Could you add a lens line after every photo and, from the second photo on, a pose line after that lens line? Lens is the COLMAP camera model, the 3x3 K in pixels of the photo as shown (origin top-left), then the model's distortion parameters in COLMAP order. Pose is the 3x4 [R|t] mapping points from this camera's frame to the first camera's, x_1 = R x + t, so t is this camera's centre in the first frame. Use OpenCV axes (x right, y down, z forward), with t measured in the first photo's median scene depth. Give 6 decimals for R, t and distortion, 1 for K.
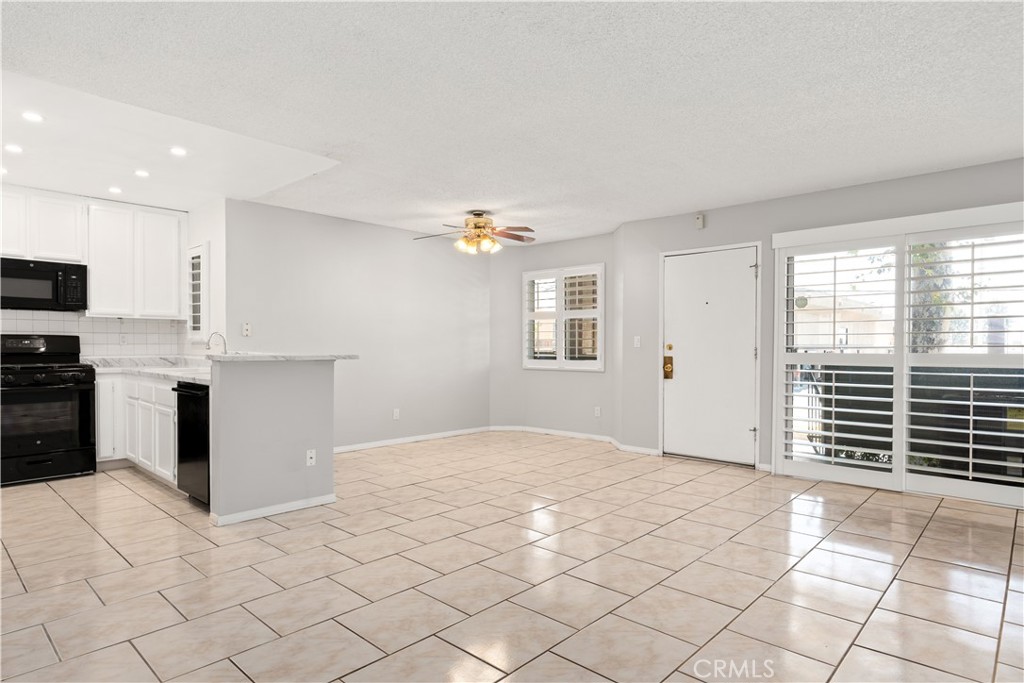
lens RADIAL K [[564.4, 0, 518.8], [0, 564.4, 354.4], [0, 0, 1]] dist [-0.006910, 0.002167]
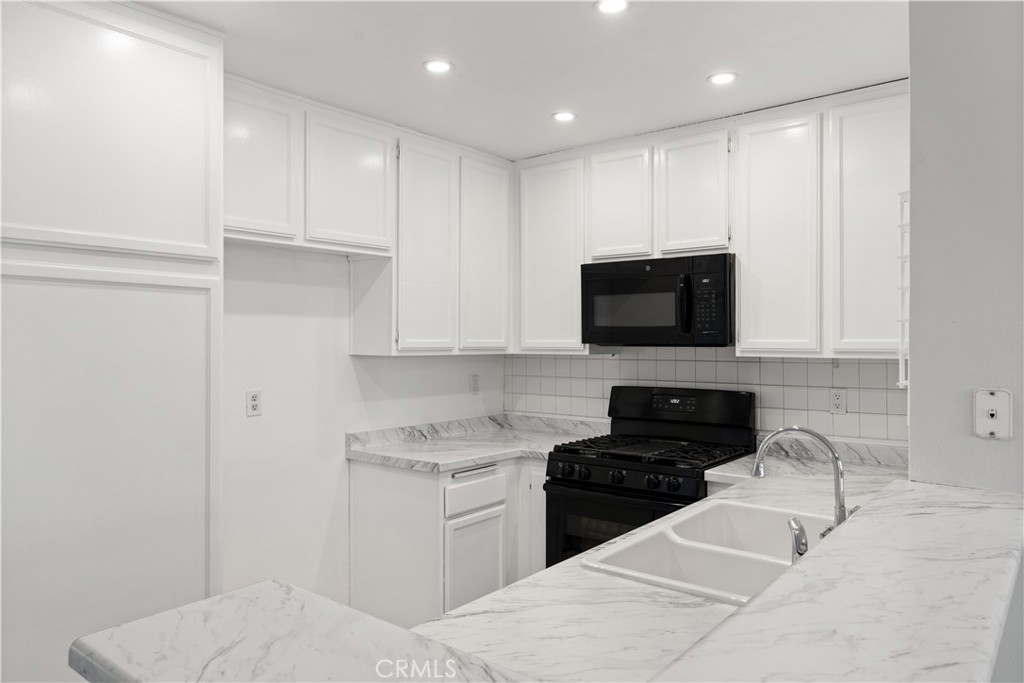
lens RADIAL K [[704.9, 0, 518.7], [0, 704.9, 342.9], [0, 0, 1]] dist [-0.000790, 0.003330]
pose [[0.061820, -0.000013, -0.998087, -0.160327], [-0.016666, 0.999861, -0.001046, -0.074687], [0.997948, 0.016699, 0.061811, 0.762196]]
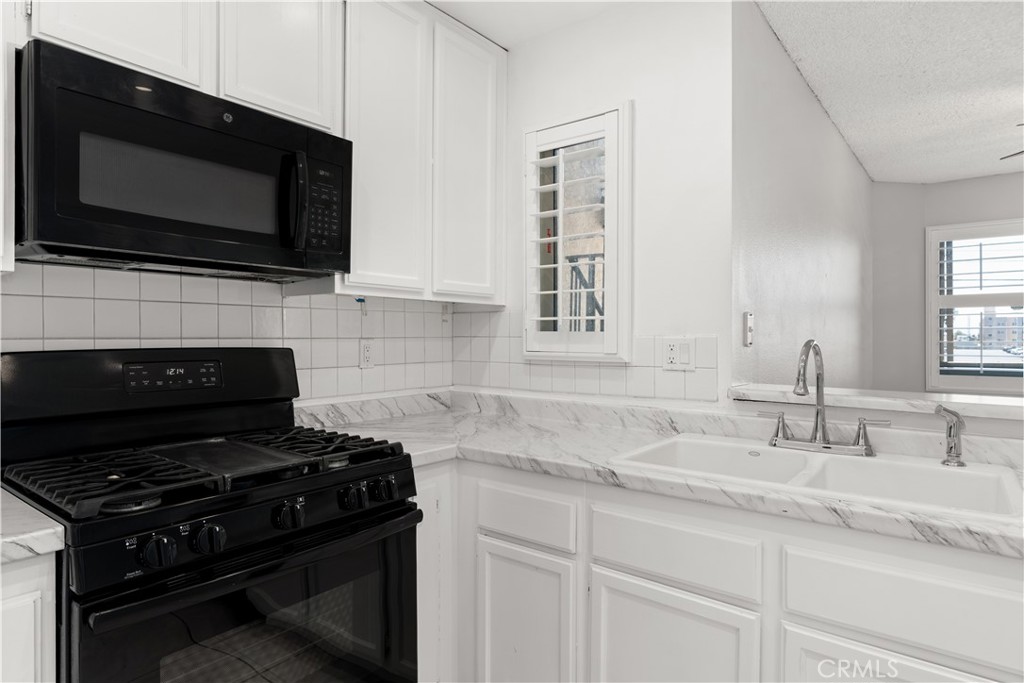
lens RADIAL K [[564.4, 0, 510.1], [0, 564.4, 344.8], [0, 0, 1]] dist [-0.006910, 0.002167]
pose [[0.997755, -0.005514, 0.066741, -0.677717], [0.005907, 0.999966, -0.005698, -0.032734], [-0.066707, 0.006080, 0.997754, 0.637882]]
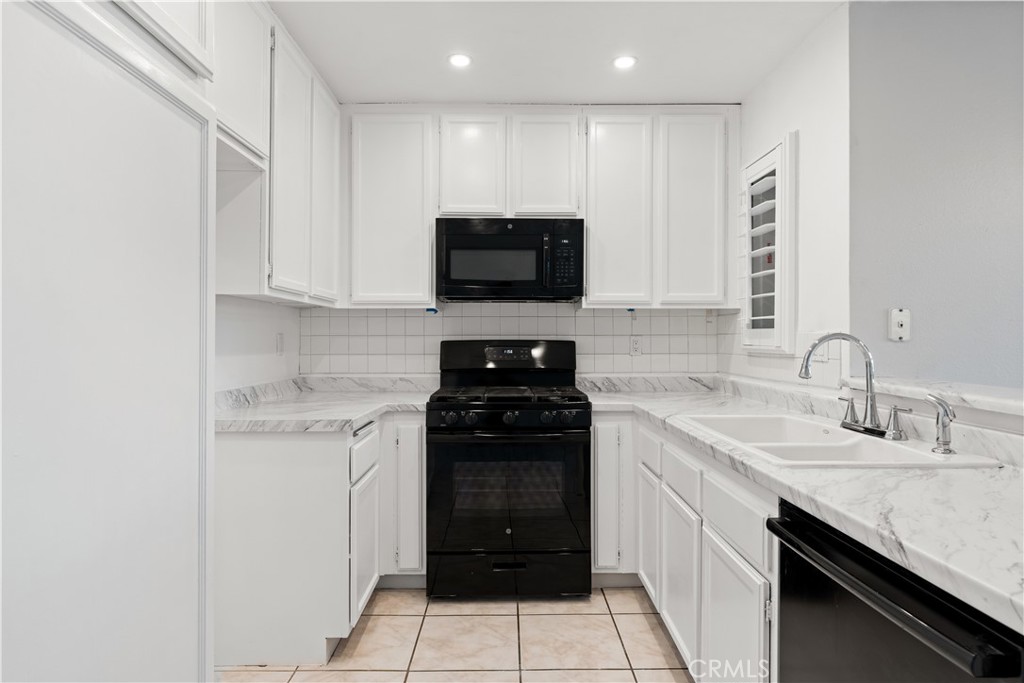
lens RADIAL K [[564.4, 0, 516.5], [0, 564.4, 341.5], [0, 0, 1]] dist [-0.006910, 0.002167]
pose [[0.681477, -0.001418, -0.731838, -0.381753], [-0.010231, 0.999882, -0.011464, -0.025007], [0.731768, 0.015300, 0.681382, 0.543567]]
